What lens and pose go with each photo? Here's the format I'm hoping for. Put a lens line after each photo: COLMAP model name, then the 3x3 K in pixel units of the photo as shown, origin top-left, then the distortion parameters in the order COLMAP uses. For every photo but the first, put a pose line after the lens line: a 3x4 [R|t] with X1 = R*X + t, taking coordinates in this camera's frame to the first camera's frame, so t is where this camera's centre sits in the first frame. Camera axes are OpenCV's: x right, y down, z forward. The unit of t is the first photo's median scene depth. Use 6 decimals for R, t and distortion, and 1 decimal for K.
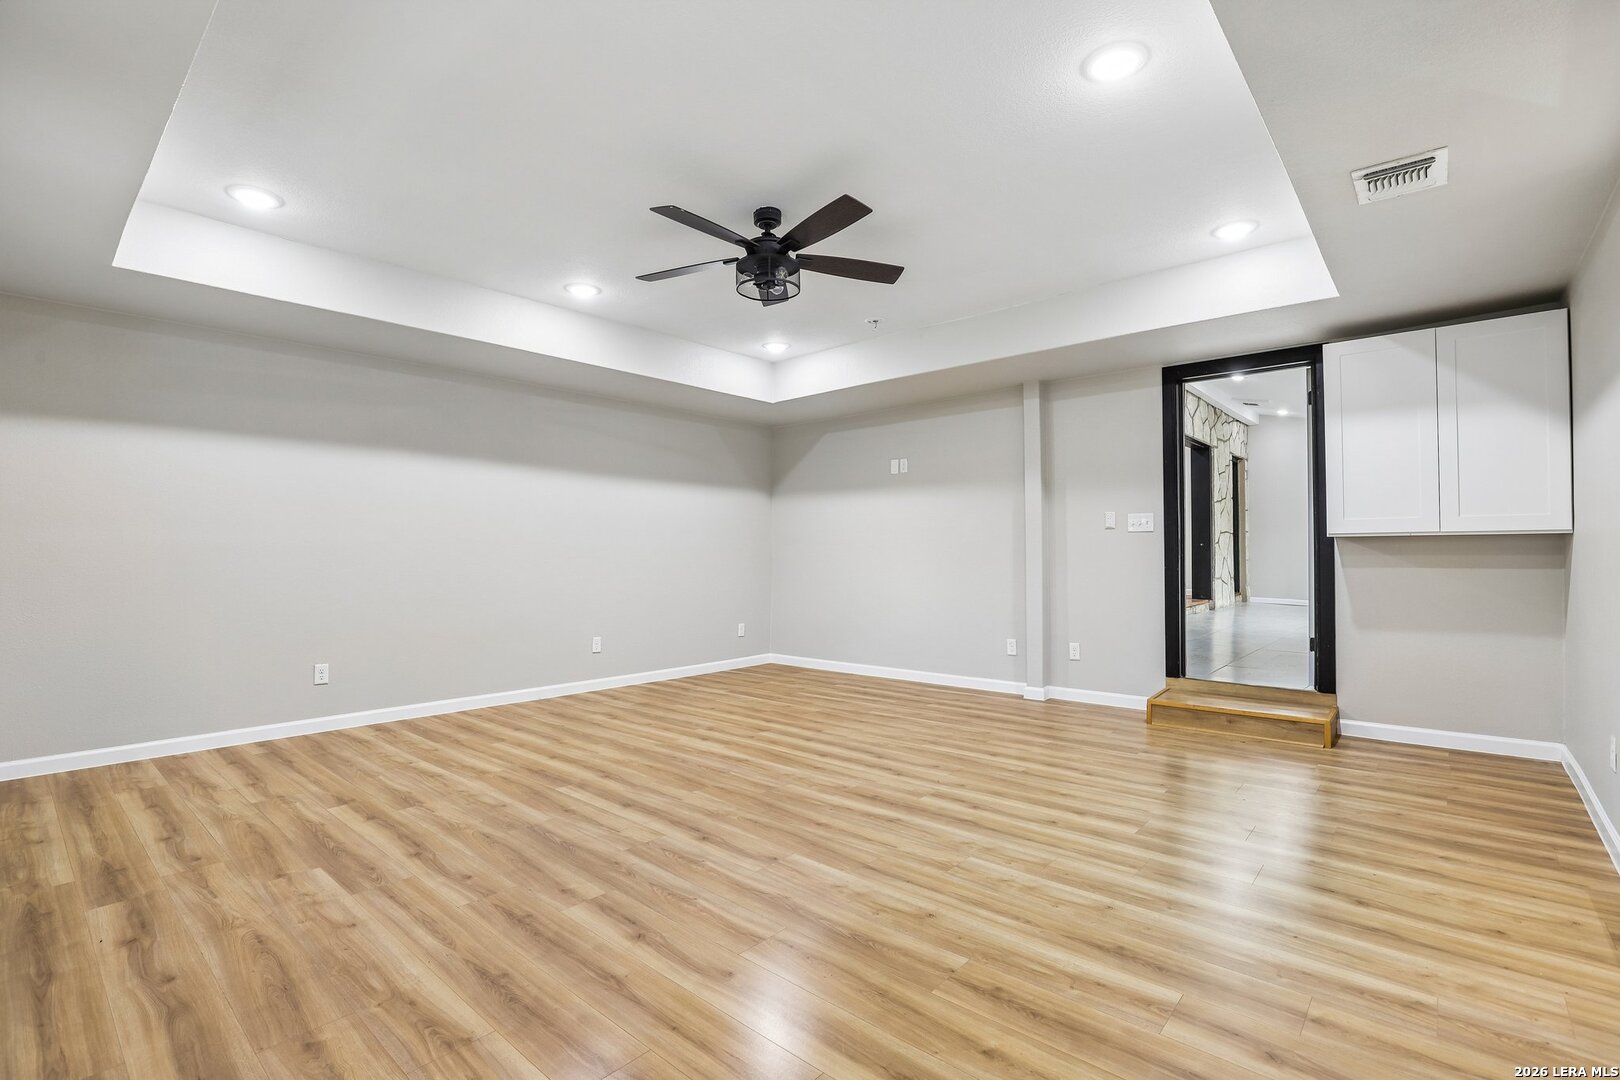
lens RADIAL K [[742.5, 0, 827.2], [0, 742.5, 547.1], [0, 0, 1]] dist [-0.035307, 0.007130]
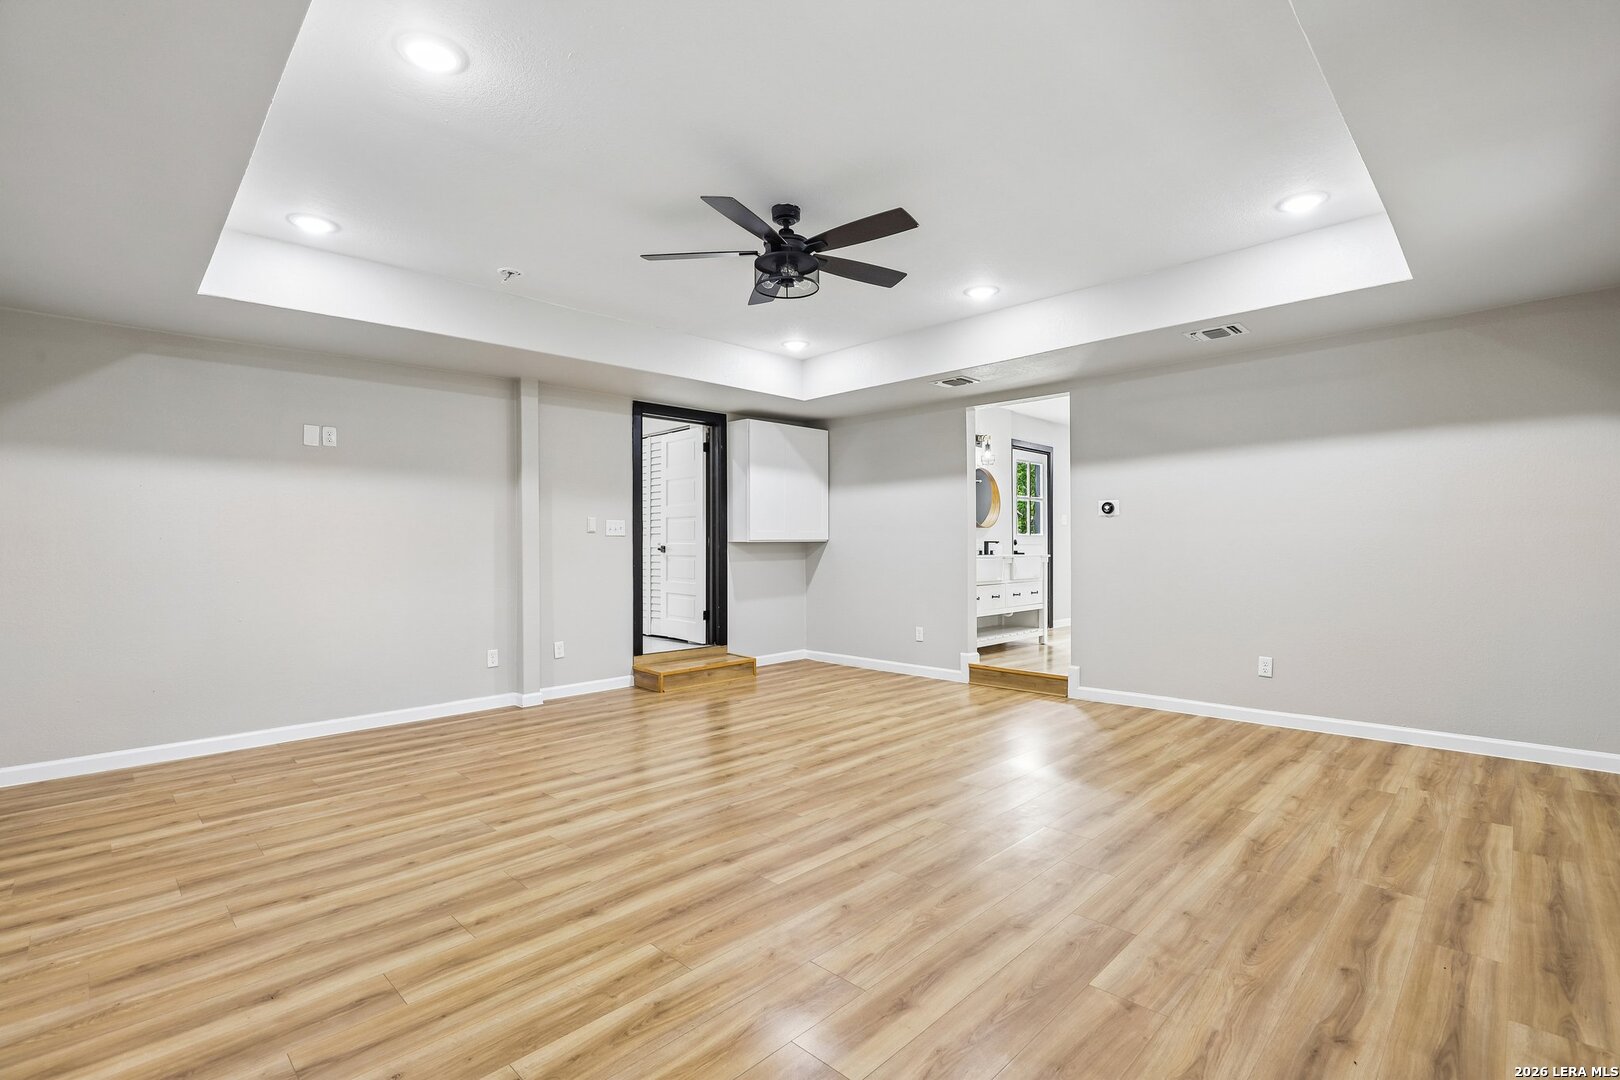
lens RADIAL K [[742.5, 0, 816.3], [0, 742.5, 549.4], [0, 0, 1]] dist [-0.035307, 0.007130]
pose [[0.064459, 0.000622, 0.997920, -1.121273], [0.003656, 0.999993, -0.000859, 0.004513], [-0.997914, 0.003703, 0.064456, 0.949347]]
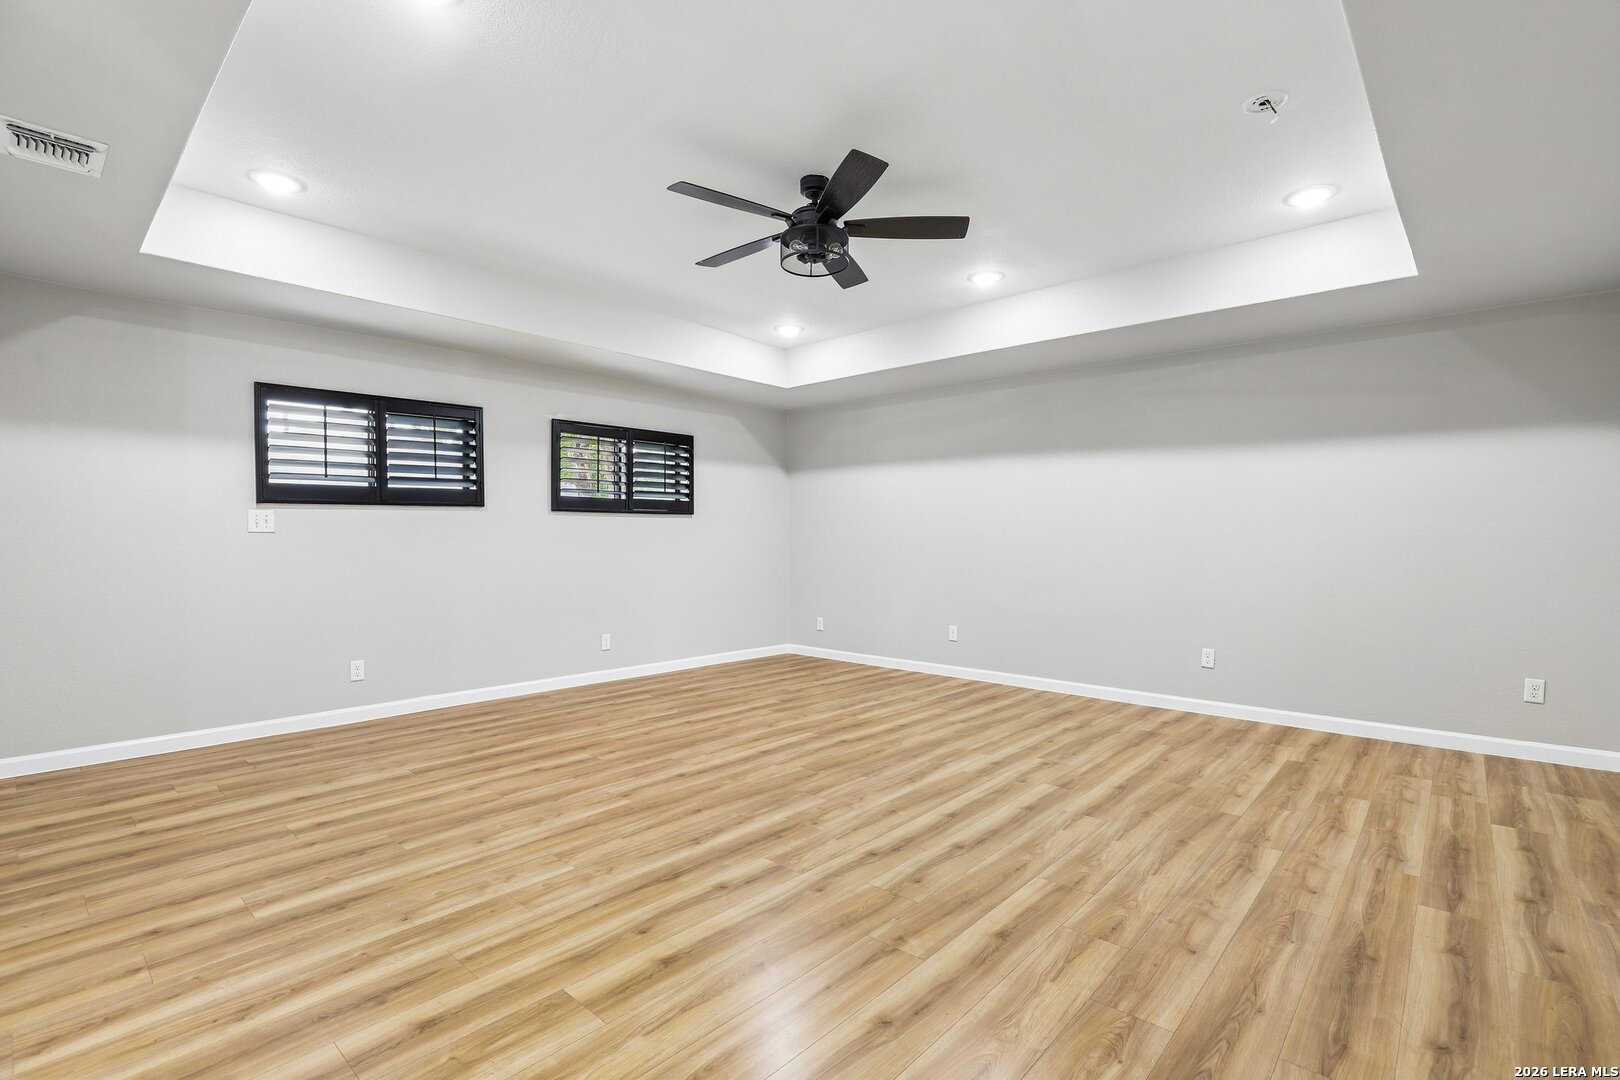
lens RADIAL K [[742.5, 0, 809.8], [0, 742.5, 531.5], [0, 0, 1]] dist [-0.035307, 0.007130]
pose [[-0.027339, -0.009654, -0.999580, 0.913956], [0.004186, 0.999943, -0.009772, 0.001654], [0.999617, -0.004452, -0.027297, 1.076444]]
